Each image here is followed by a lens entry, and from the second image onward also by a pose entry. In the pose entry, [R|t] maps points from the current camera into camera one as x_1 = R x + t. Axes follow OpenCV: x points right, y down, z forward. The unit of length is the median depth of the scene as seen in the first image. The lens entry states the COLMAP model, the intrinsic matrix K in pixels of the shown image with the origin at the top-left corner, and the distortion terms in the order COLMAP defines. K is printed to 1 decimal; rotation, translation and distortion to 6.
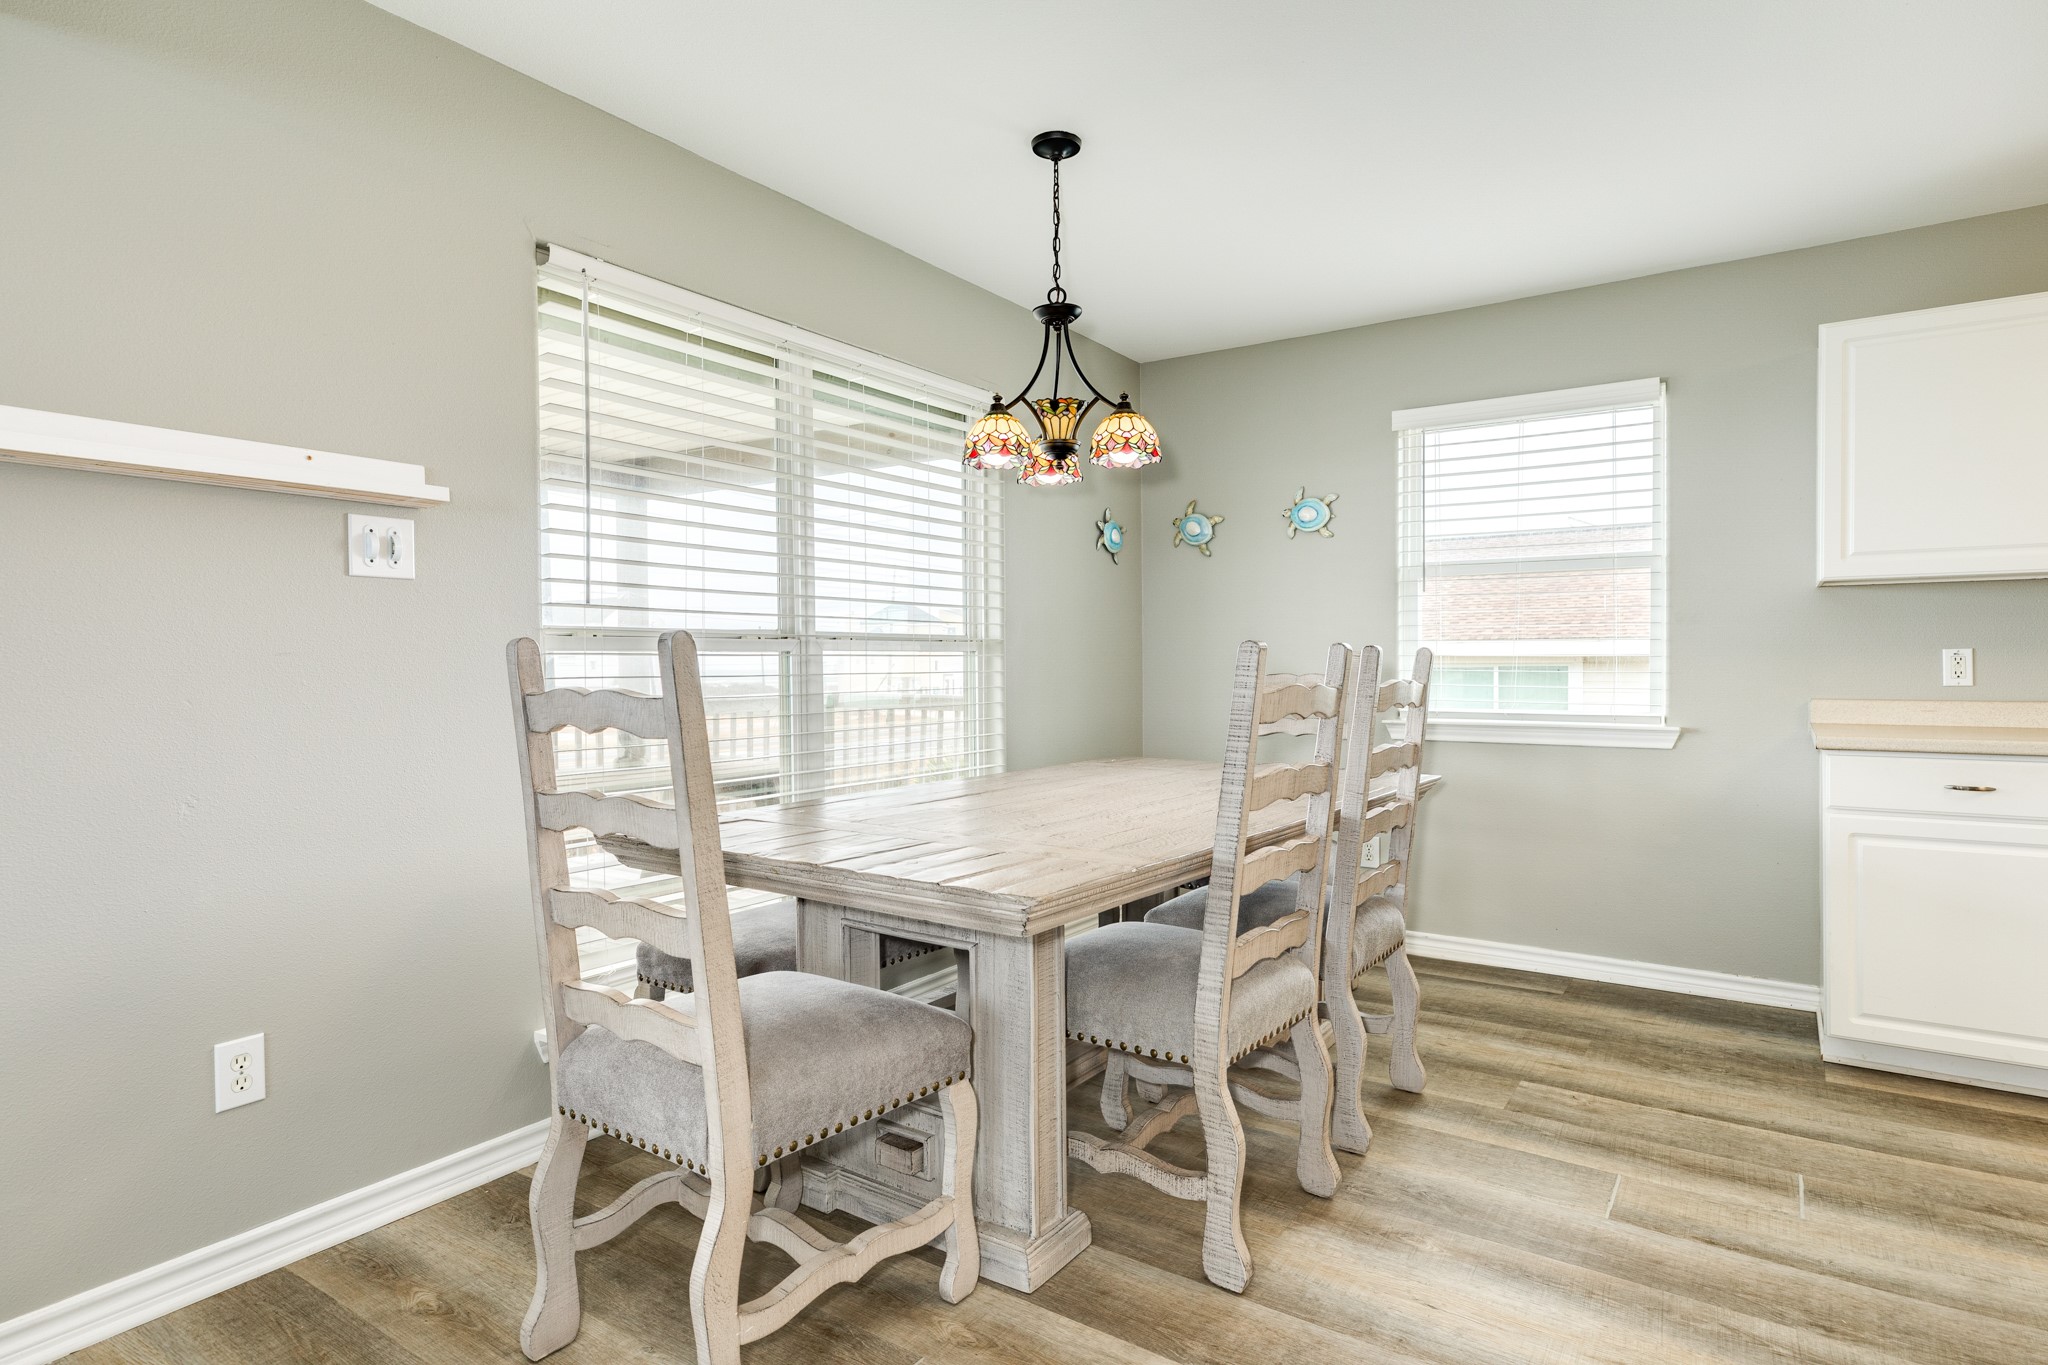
lens RADIAL K [[1102.1, 0, 1024.0], [0, 1102.1, 682.5], [0, 0, 1]] dist [0.001258, 0.000419]
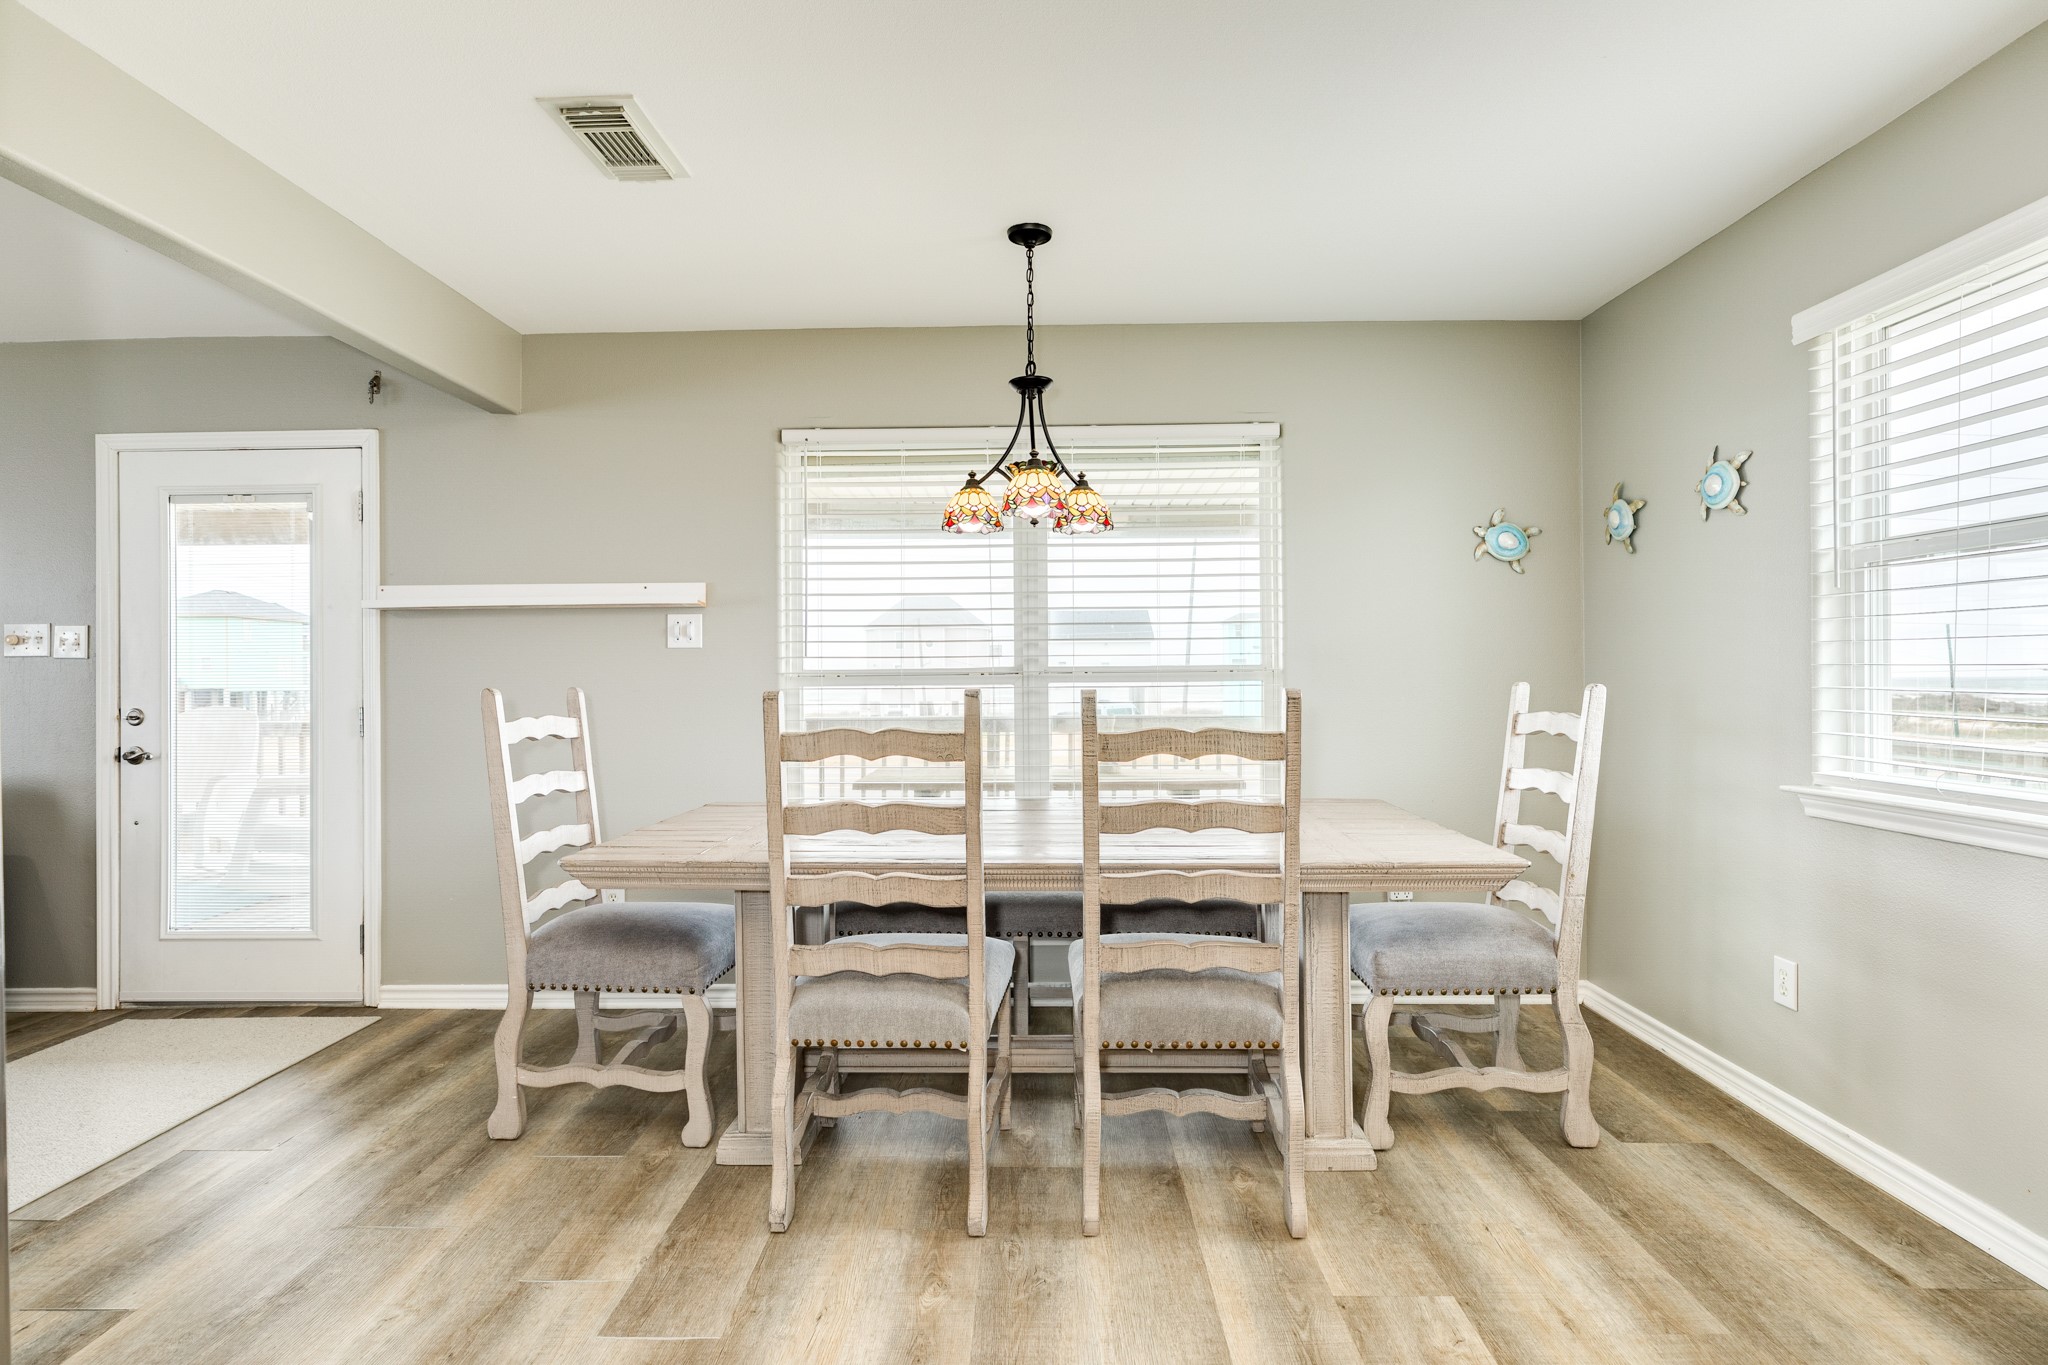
lens RADIAL K [[1049.8, 0, 1024.0], [0, 1049.8, 682.5], [0, 0, 1]] dist [0.002802, 0.000043]
pose [[0.553481, 0.003681, -0.832854, 0.913820], [-0.009644, 0.999952, -0.001989, -0.033153], [0.832806, 0.009133, 0.553490, 0.413940]]
